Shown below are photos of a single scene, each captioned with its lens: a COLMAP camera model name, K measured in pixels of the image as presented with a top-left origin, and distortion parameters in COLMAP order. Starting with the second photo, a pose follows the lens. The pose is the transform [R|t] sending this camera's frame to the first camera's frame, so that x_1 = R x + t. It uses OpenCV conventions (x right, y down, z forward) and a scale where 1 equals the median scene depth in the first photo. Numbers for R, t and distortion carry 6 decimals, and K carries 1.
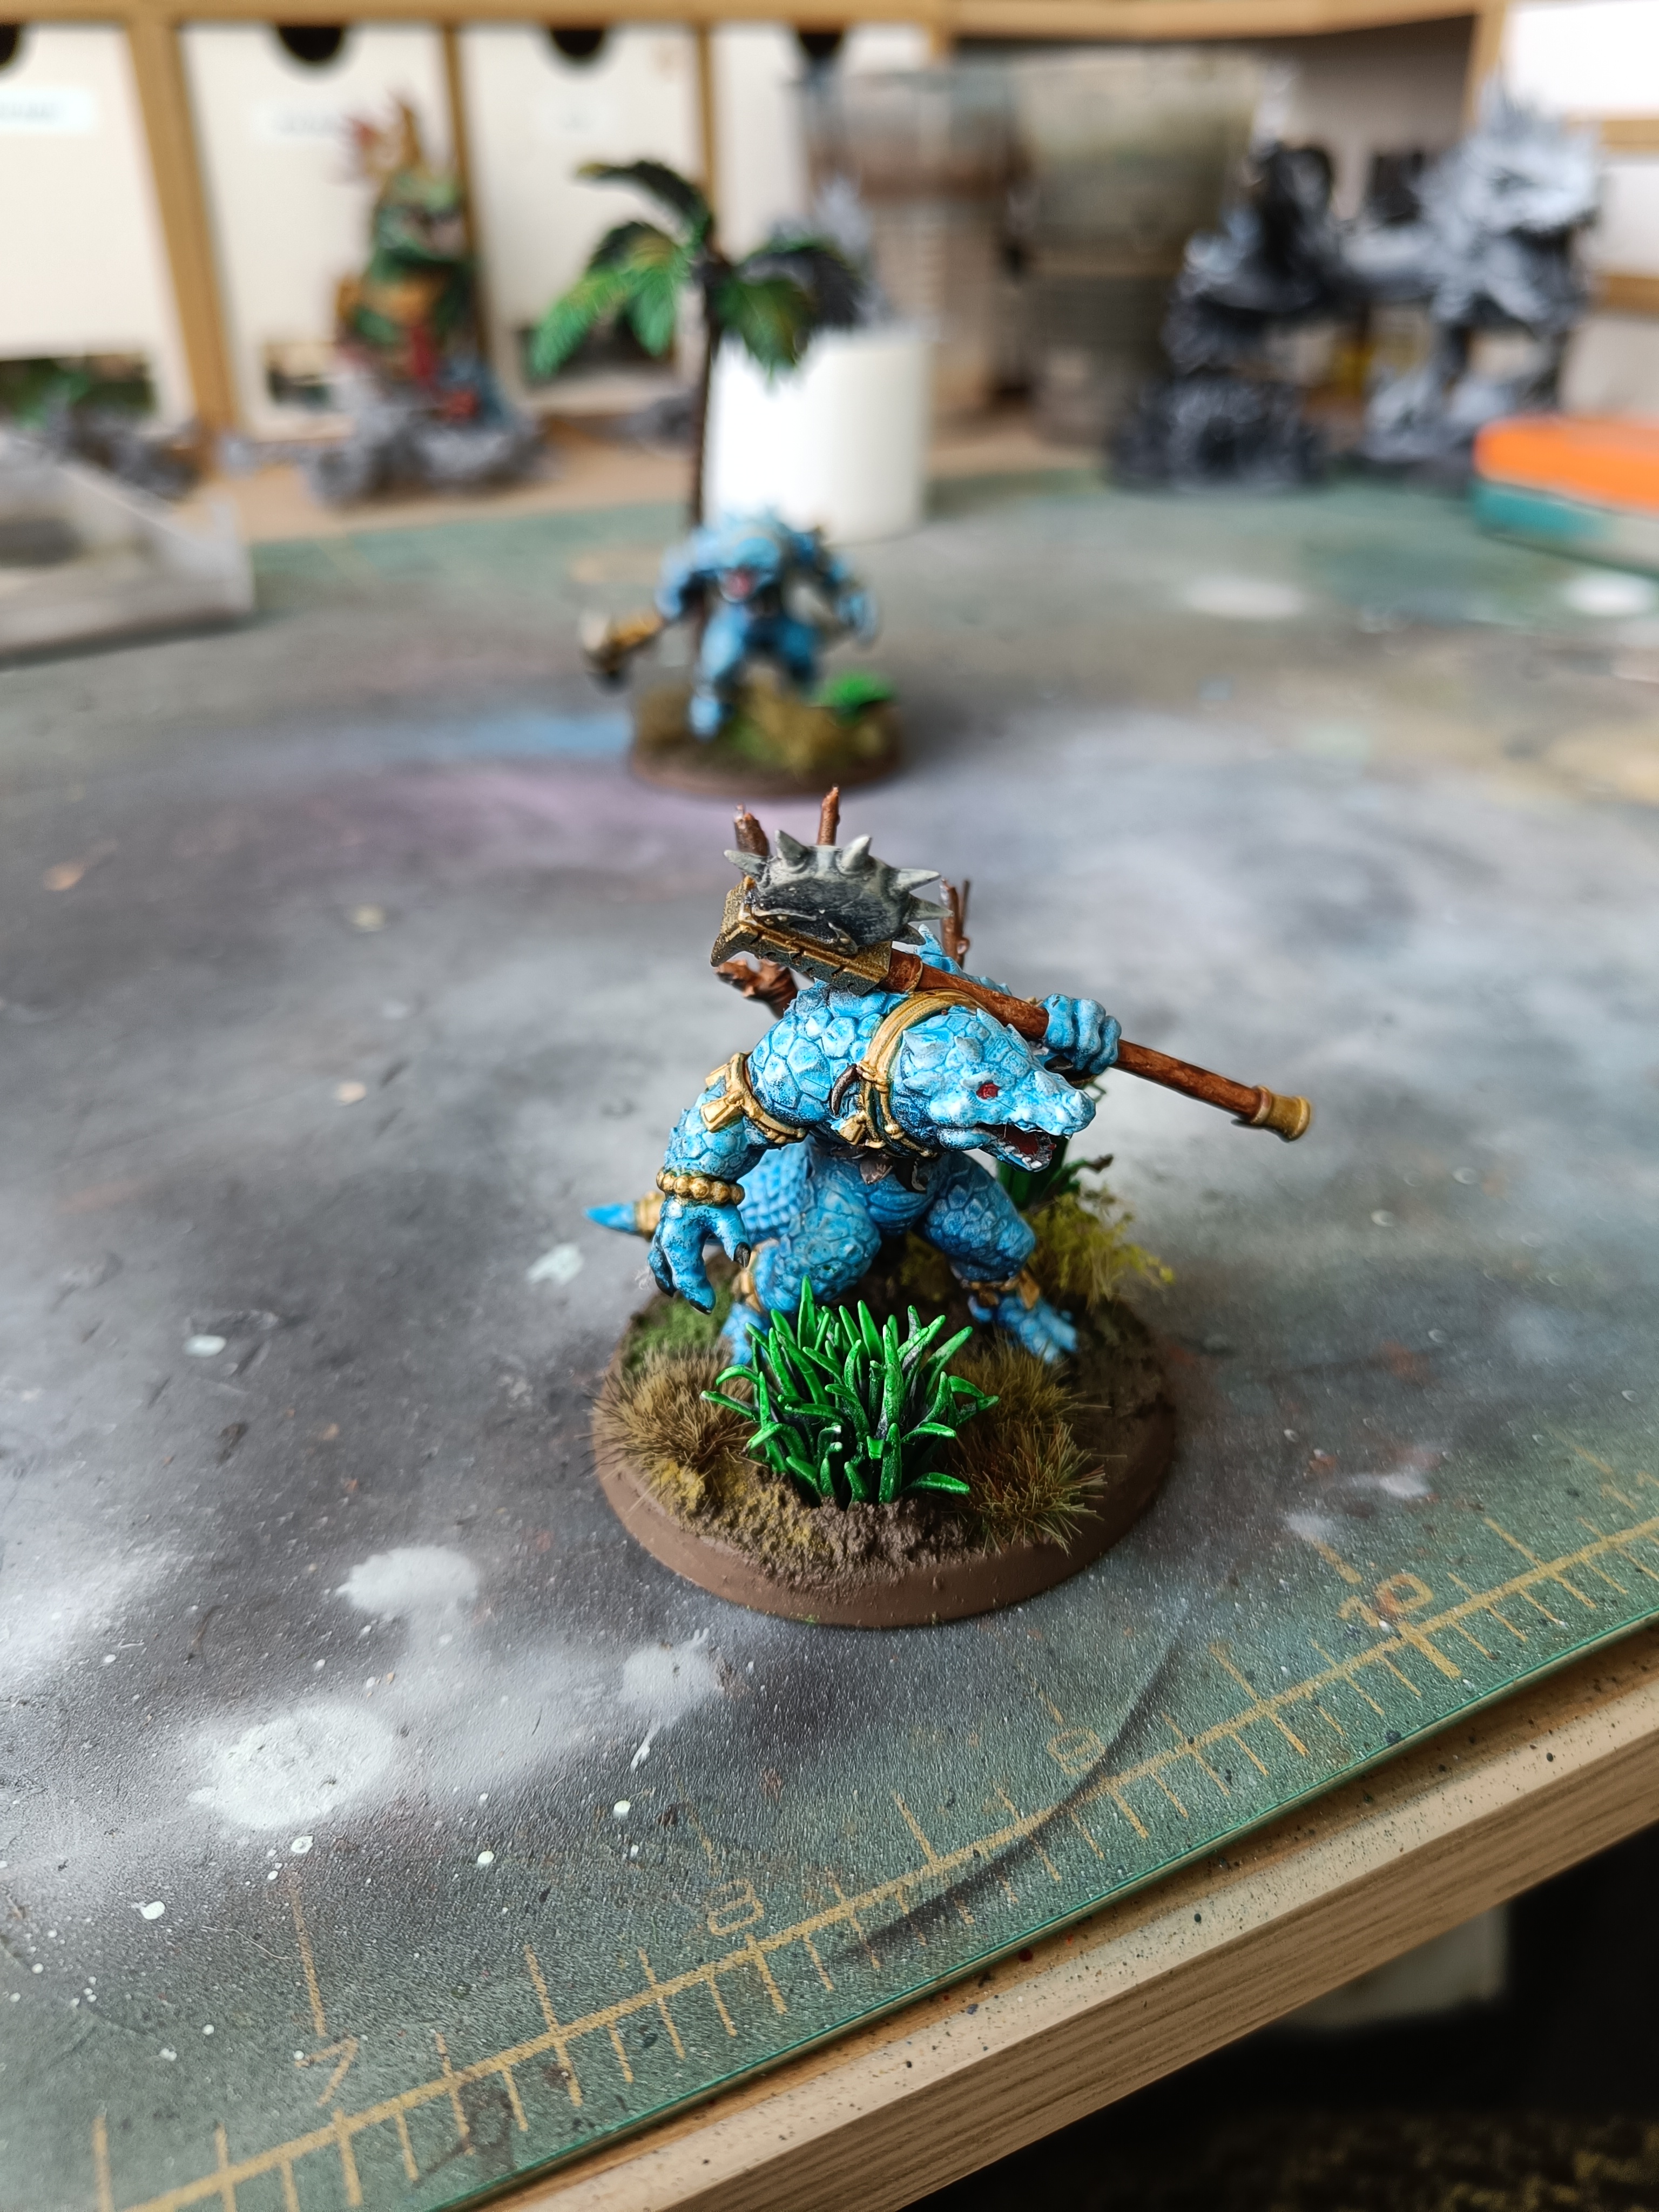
lens RADIAL K [[1654.6, 0, 829.5], [0, 1654.6, 1106.0], [0, 0, 1]] dist [-0.028983, 0.001423]
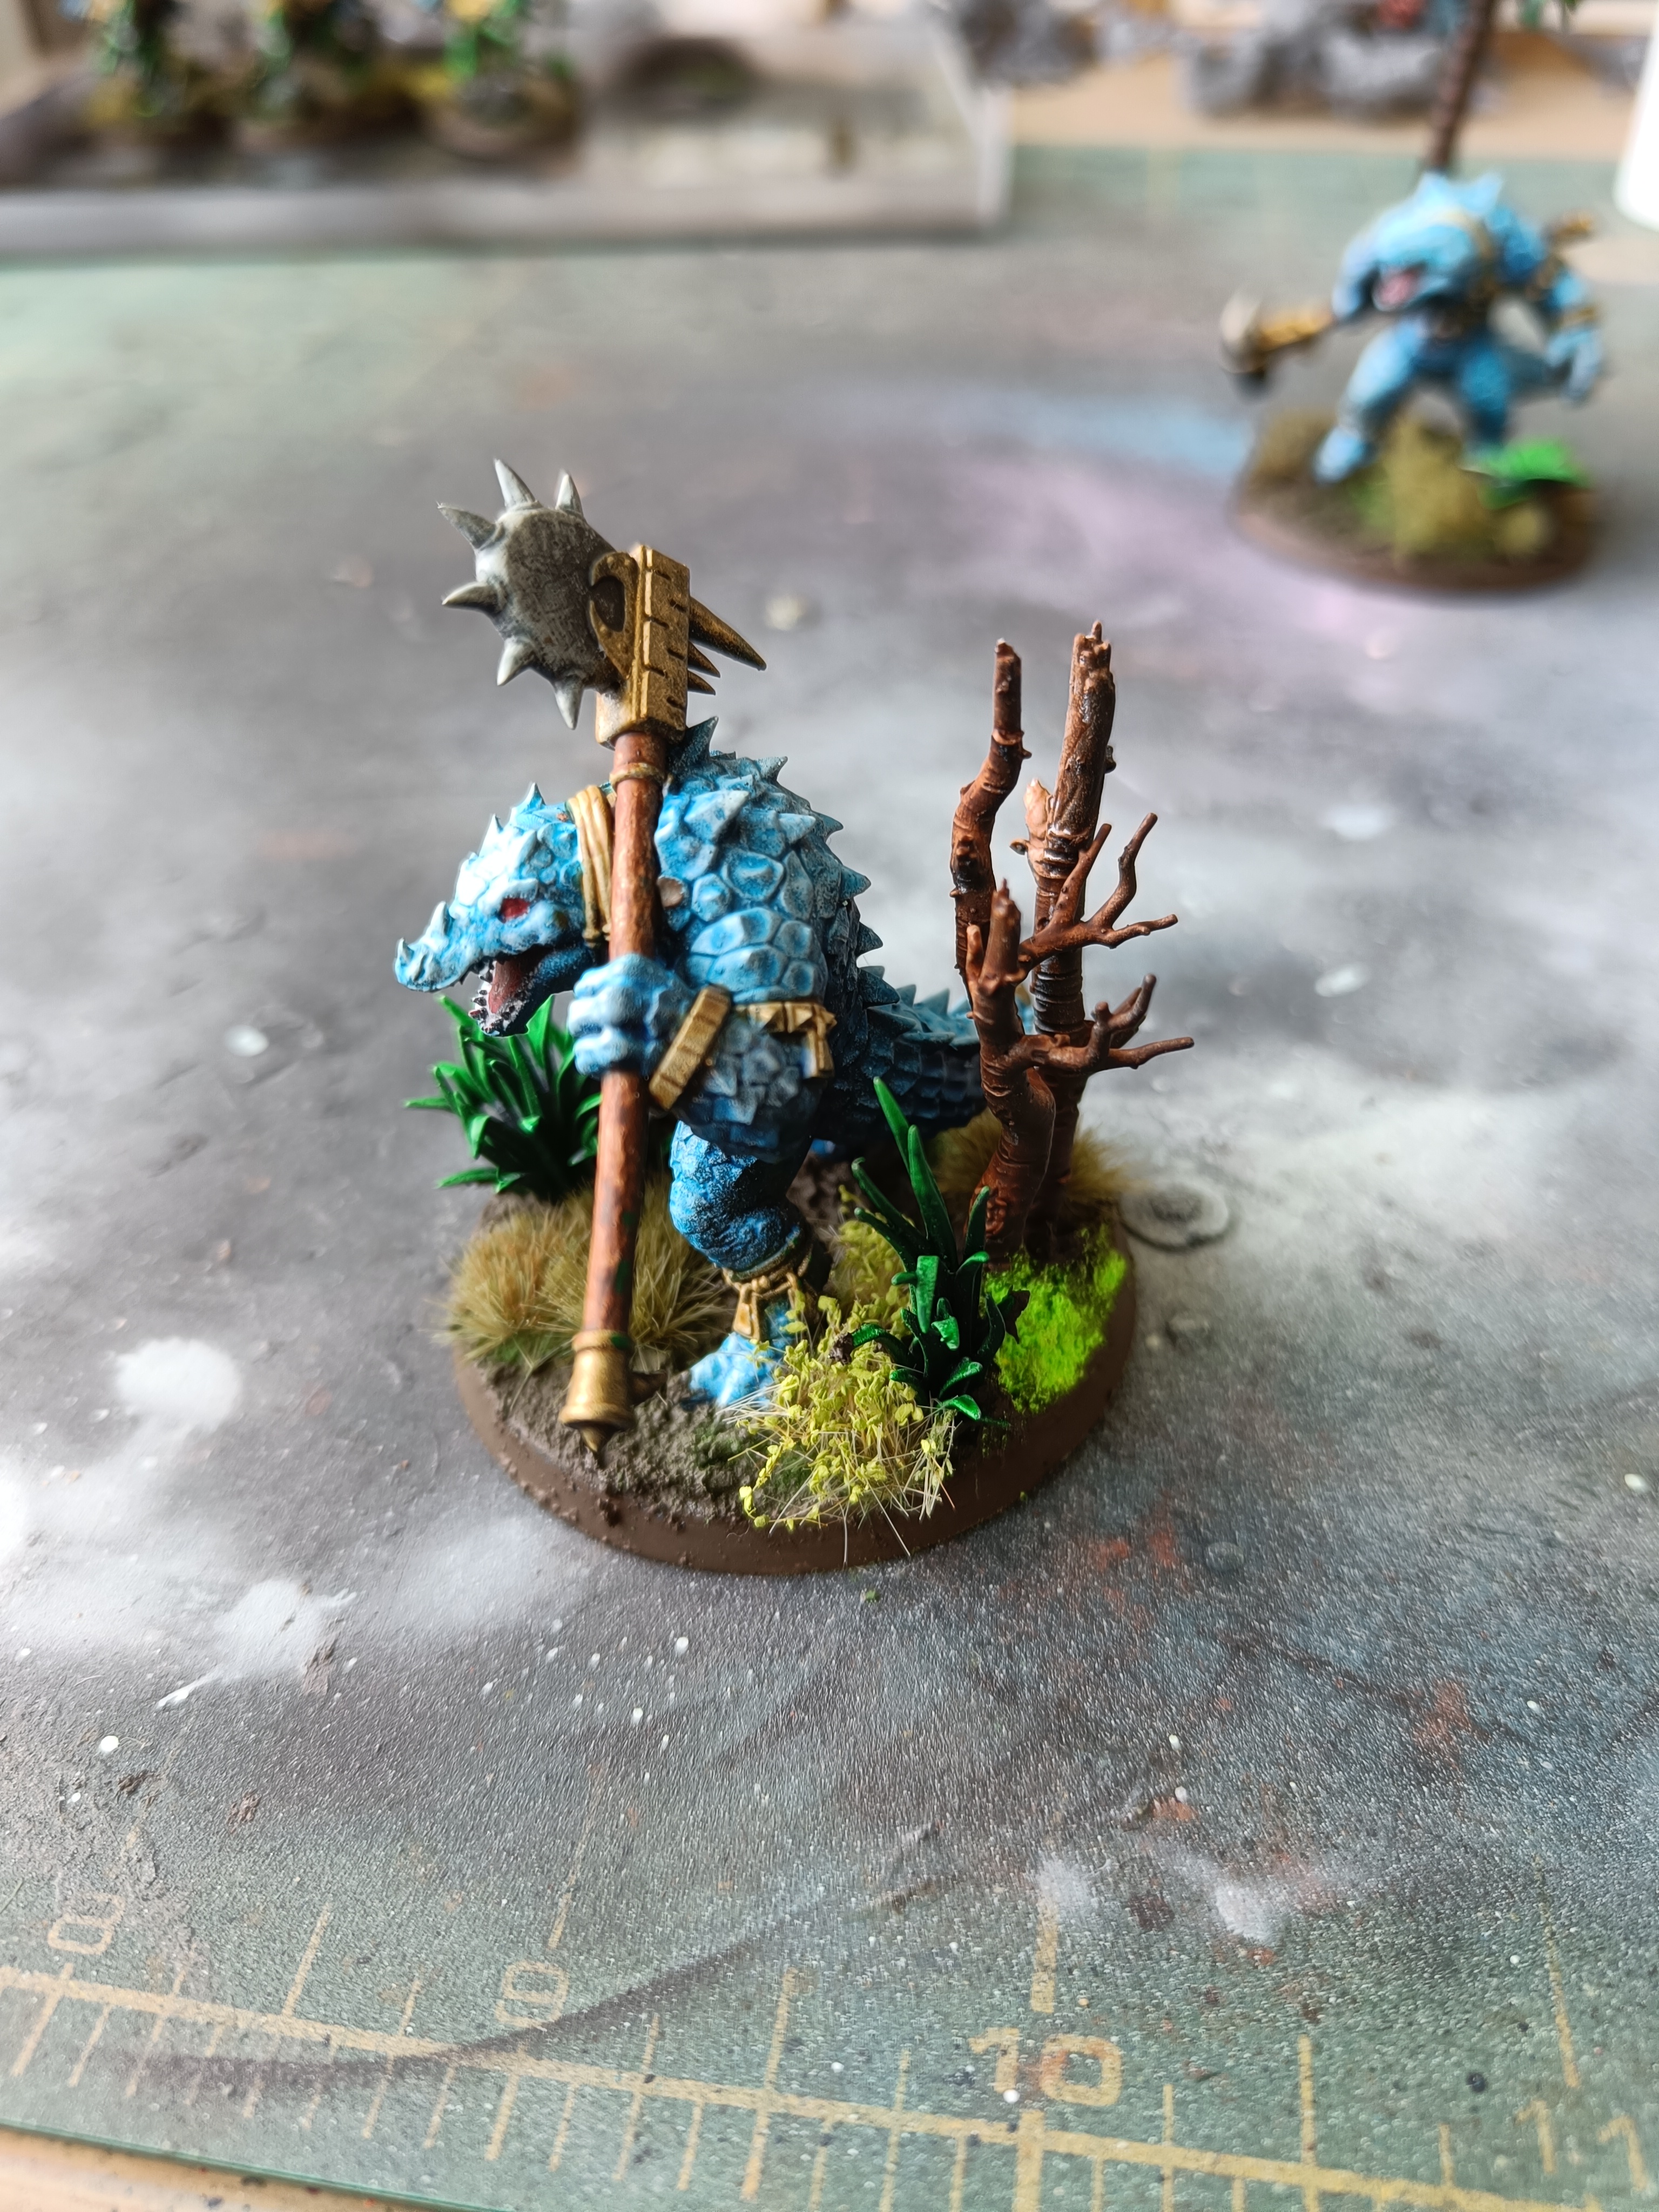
lens RADIAL K [[1682.0, 0, 829.5], [0, 1682.0, 1106.0], [0, 0, 1]] dist [-0.033801, 0.000656]
pose [[0.830210, 0.365618, -0.420804, 0.193625], [-0.278938, 0.926035, 0.254271, -0.096964], [0.482645, -0.093720, 0.870787, 0.195232]]
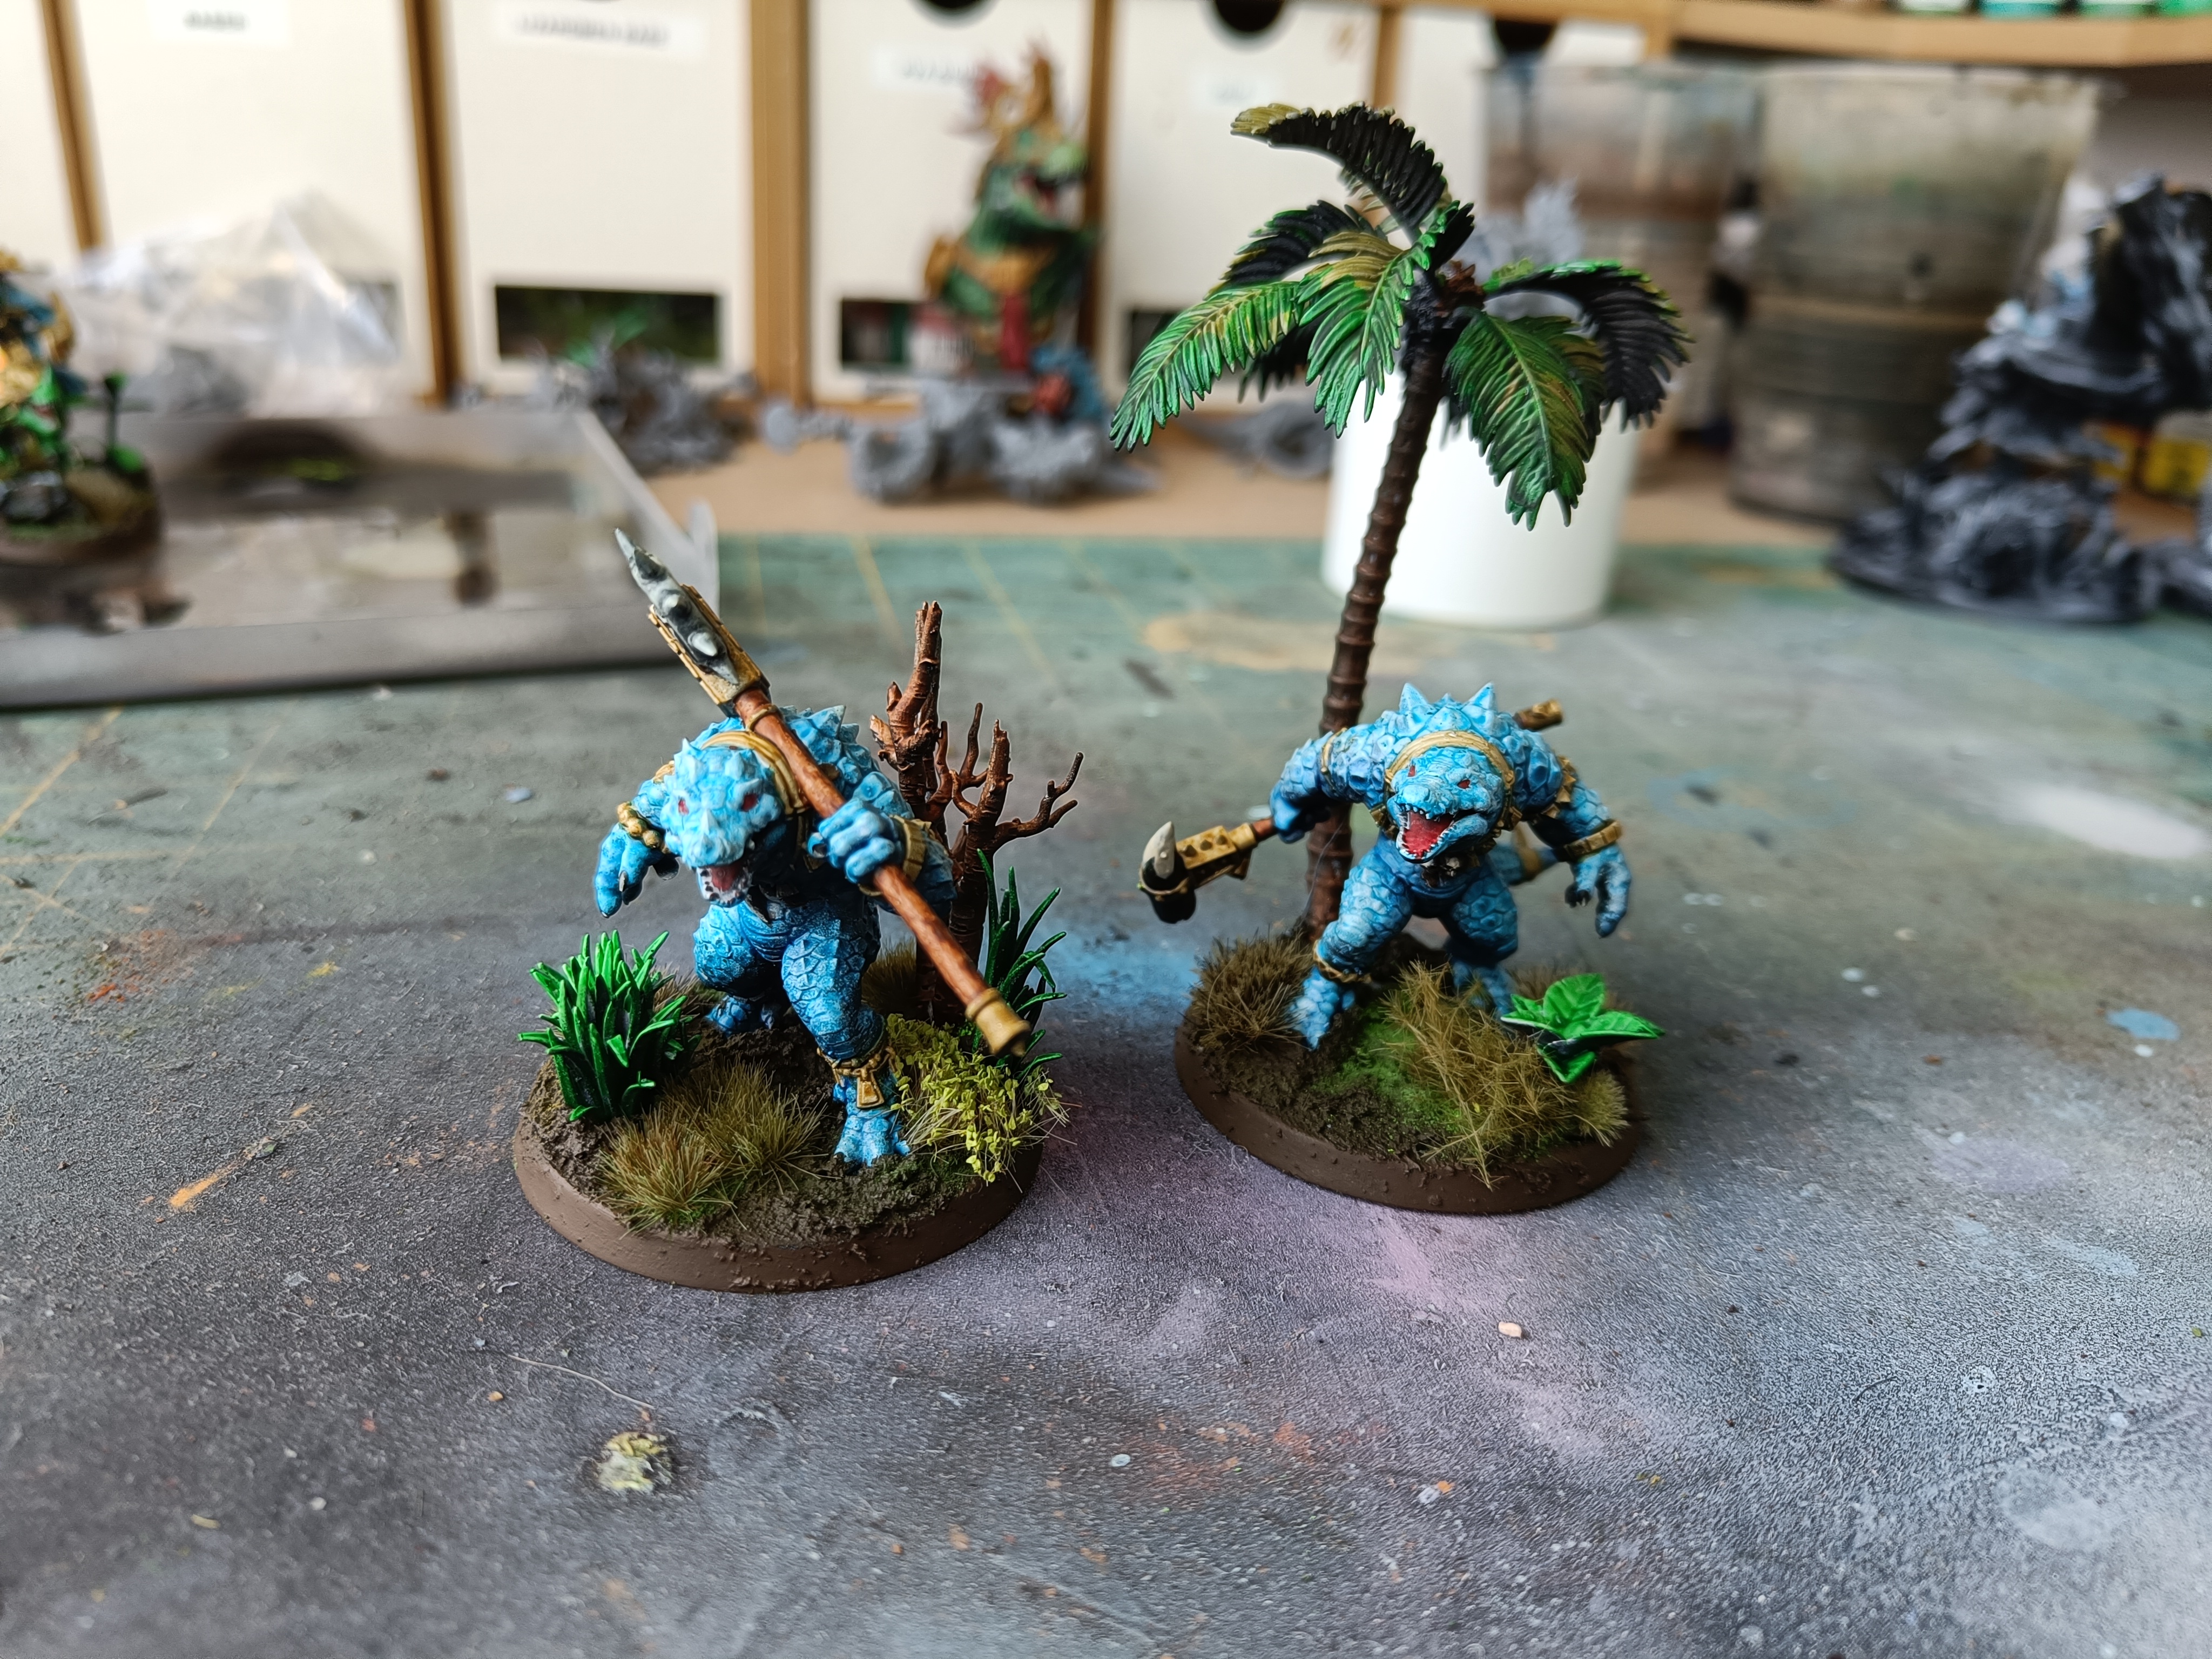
lens RADIAL K [[1627.9, 0, 1090.4], [0, 1627.9, 839.6], [0, 0, 1]] dist [-0.031313, 0.001100]
pose [[0.976298, 0.147475, -0.158411, -0.081011], [-0.165899, 0.979974, -0.110128, -0.248432], [0.138997, 0.133798, 0.981212, 0.464028]]
